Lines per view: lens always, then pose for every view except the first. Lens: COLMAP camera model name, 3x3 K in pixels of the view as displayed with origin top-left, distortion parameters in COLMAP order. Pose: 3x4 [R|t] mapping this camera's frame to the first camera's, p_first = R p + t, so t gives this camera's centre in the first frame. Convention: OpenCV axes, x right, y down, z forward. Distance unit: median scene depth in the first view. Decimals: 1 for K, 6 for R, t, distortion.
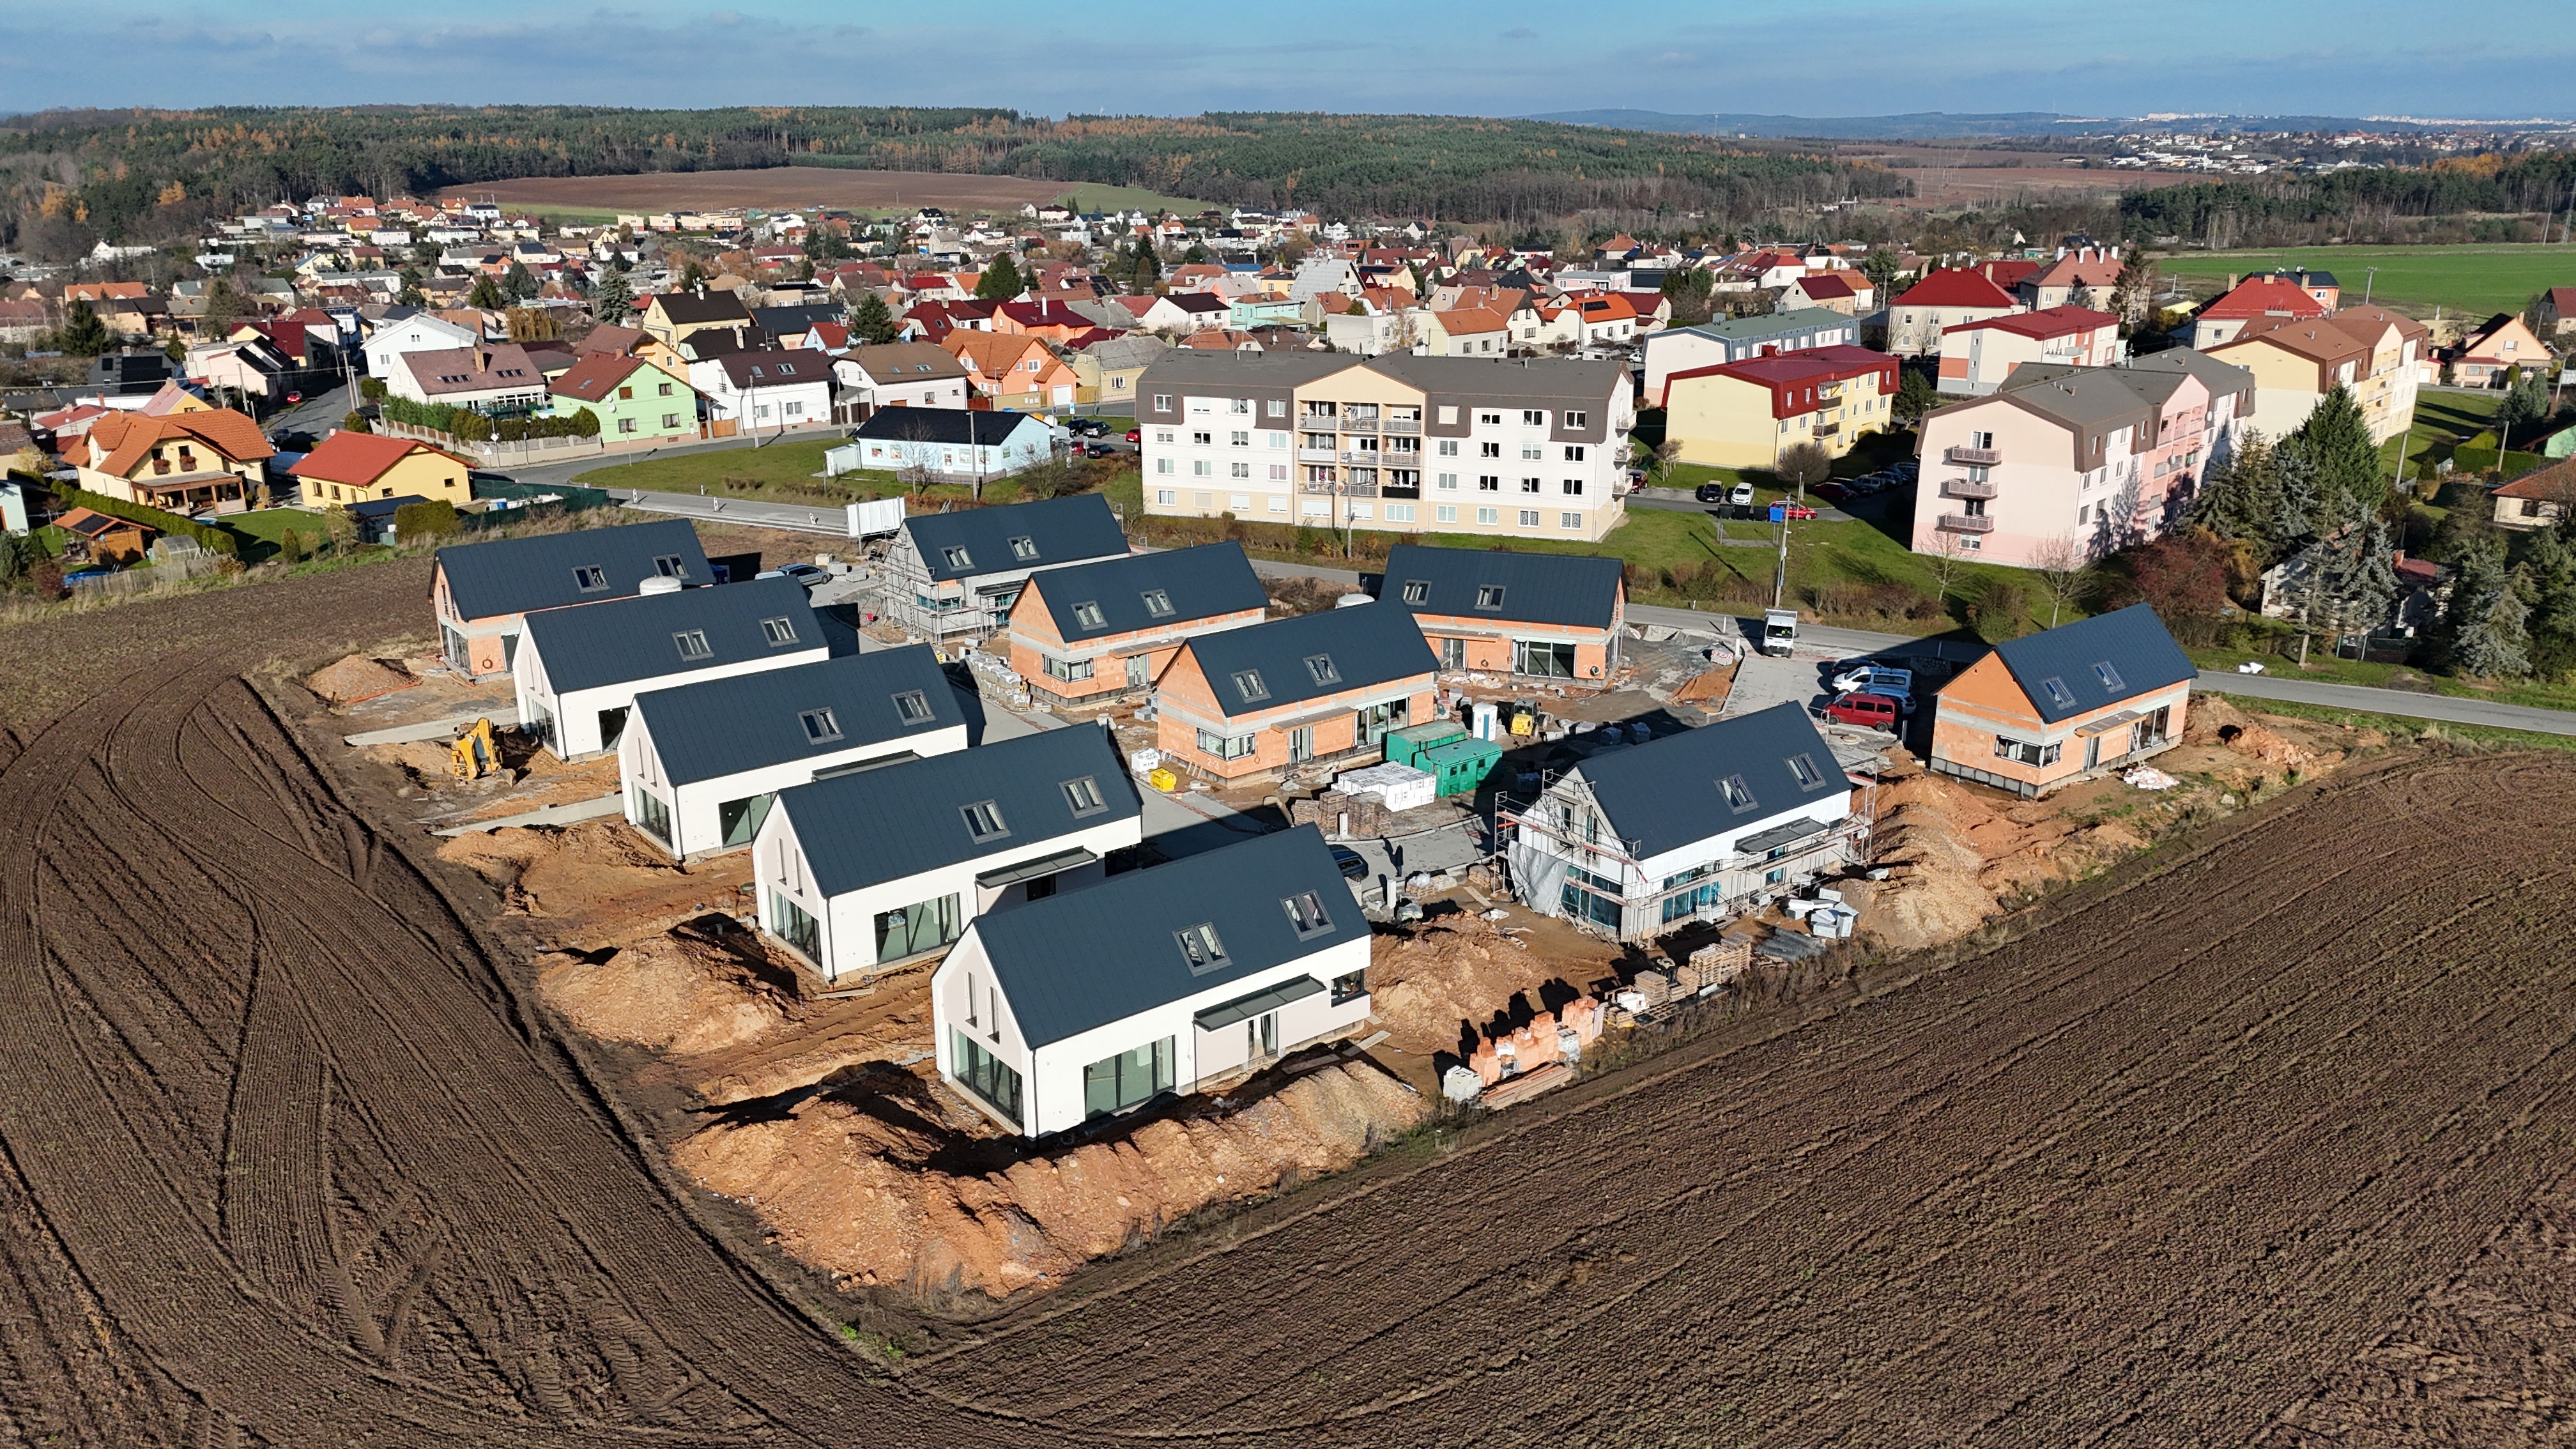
lens RADIAL K [[1892.1, 0, 1282.7], [0, 1892.1, 727.5], [0, 0, 1]] dist [0.067312, -0.064377]
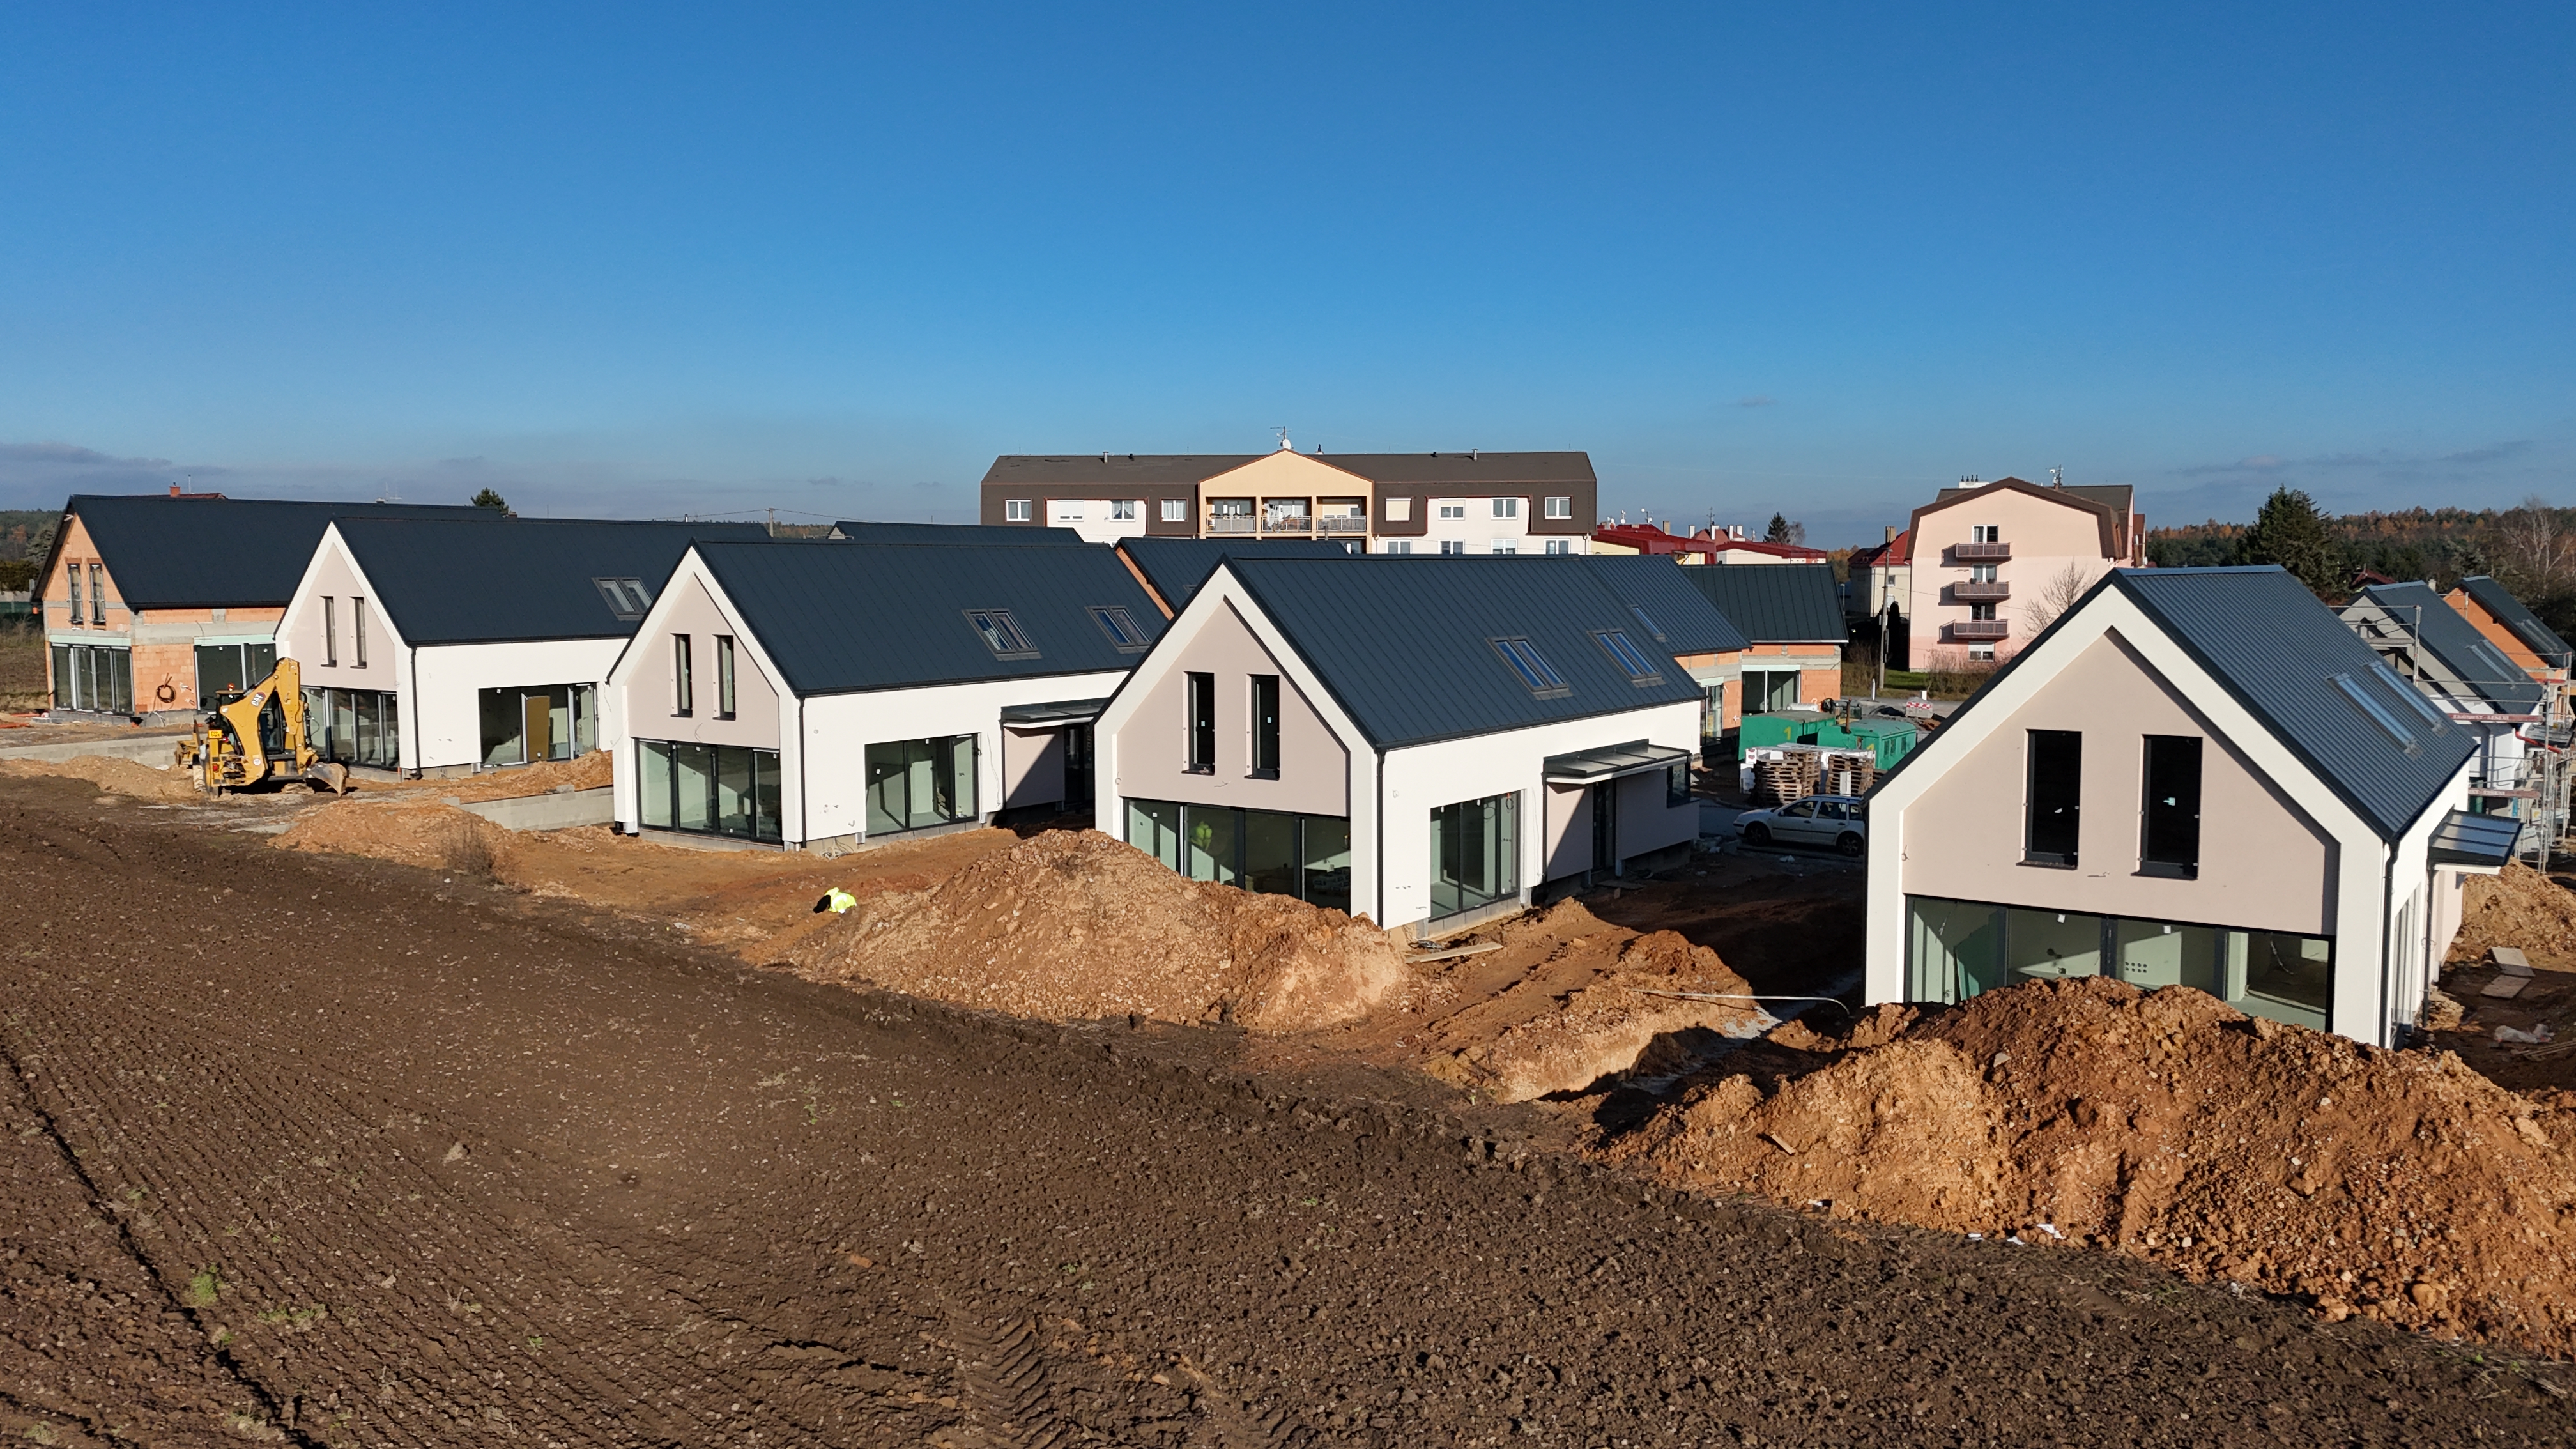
lens RADIAL K [[1892.1, 0, 1283.3], [0, 1892.1, 717.7], [0, 0, 1]] dist [0.067312, -0.064377]
pose [[0.957113, -0.021169, 0.288941, -0.195981], [0.085032, 0.973929, -0.210315, 0.087561], [-0.276956, 0.225864, 0.933960, 0.285008]]
